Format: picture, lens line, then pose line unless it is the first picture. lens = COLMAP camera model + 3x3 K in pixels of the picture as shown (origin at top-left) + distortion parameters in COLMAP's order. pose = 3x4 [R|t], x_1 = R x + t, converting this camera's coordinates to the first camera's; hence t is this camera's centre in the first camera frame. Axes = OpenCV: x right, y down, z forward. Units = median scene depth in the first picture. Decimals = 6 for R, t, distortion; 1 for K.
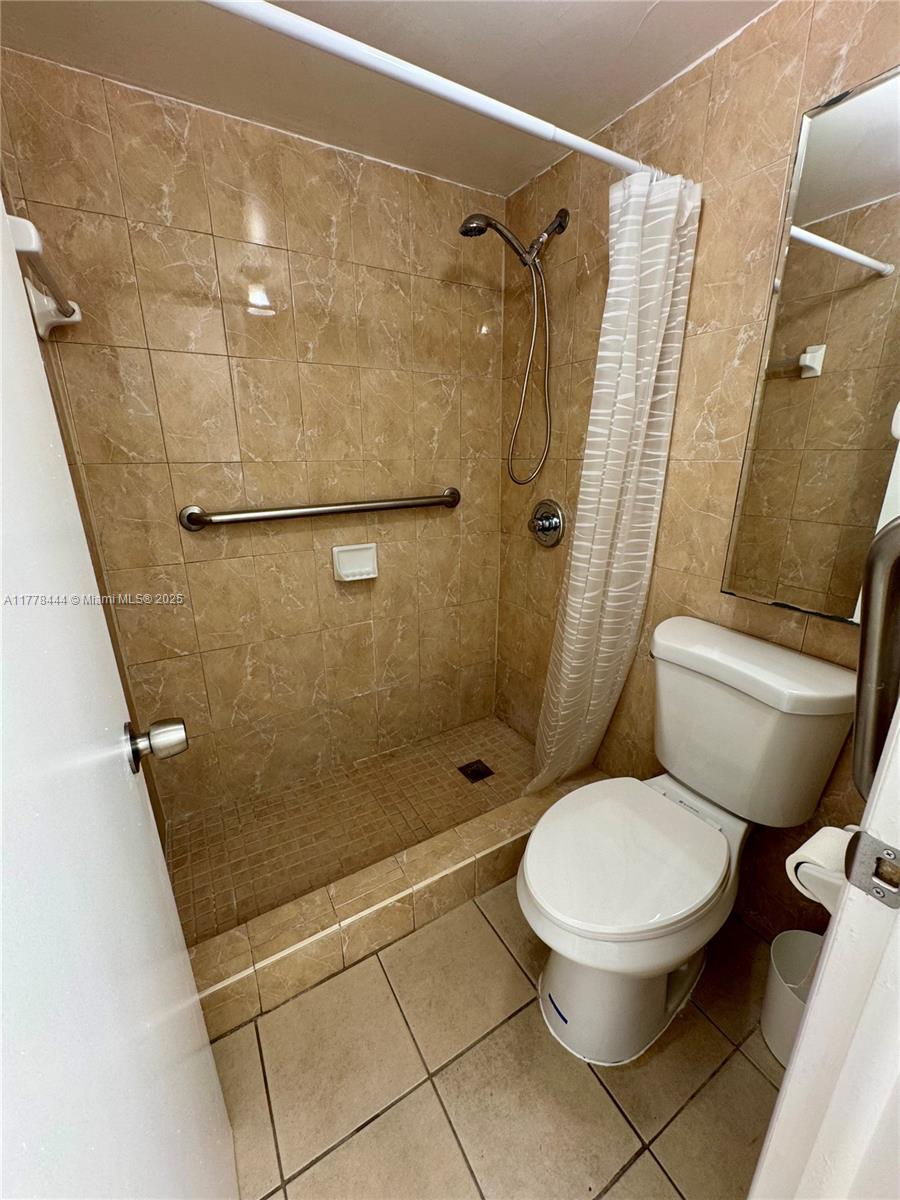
lens RADIAL K [[478.5, 0, 452.2], [0, 478.5, 598.2], [0, 0, 1]] dist [-0.002930, 0.000258]
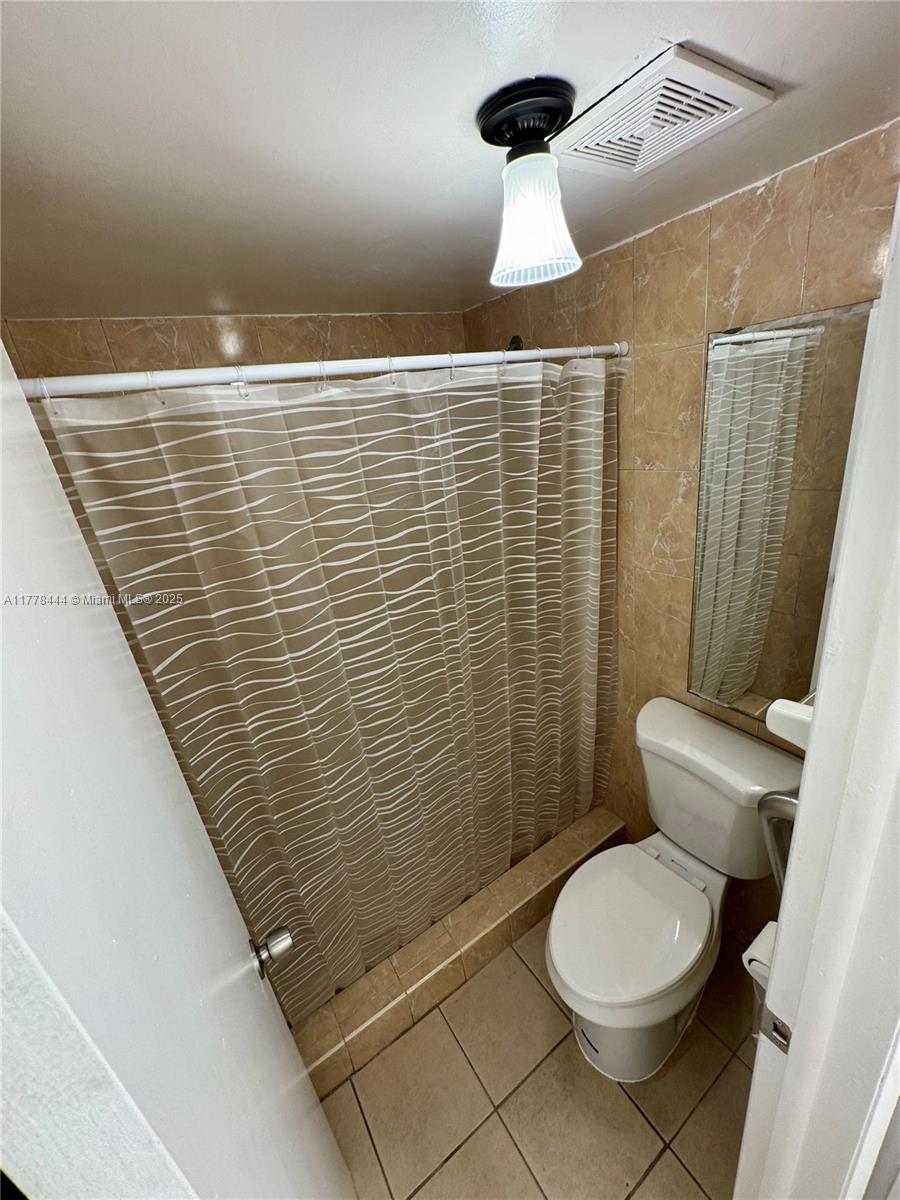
lens RADIAL K [[478.5, 0, 452.0], [0, 478.5, 597.3], [0, 0, 1]] dist [-0.002930, 0.000258]
pose [[0.991786, -0.127907, -0.000523, 0.012115], [0.127732, 0.990200, 0.056466, -0.404264], [-0.006704, -0.056069, 0.998404, -0.179309]]
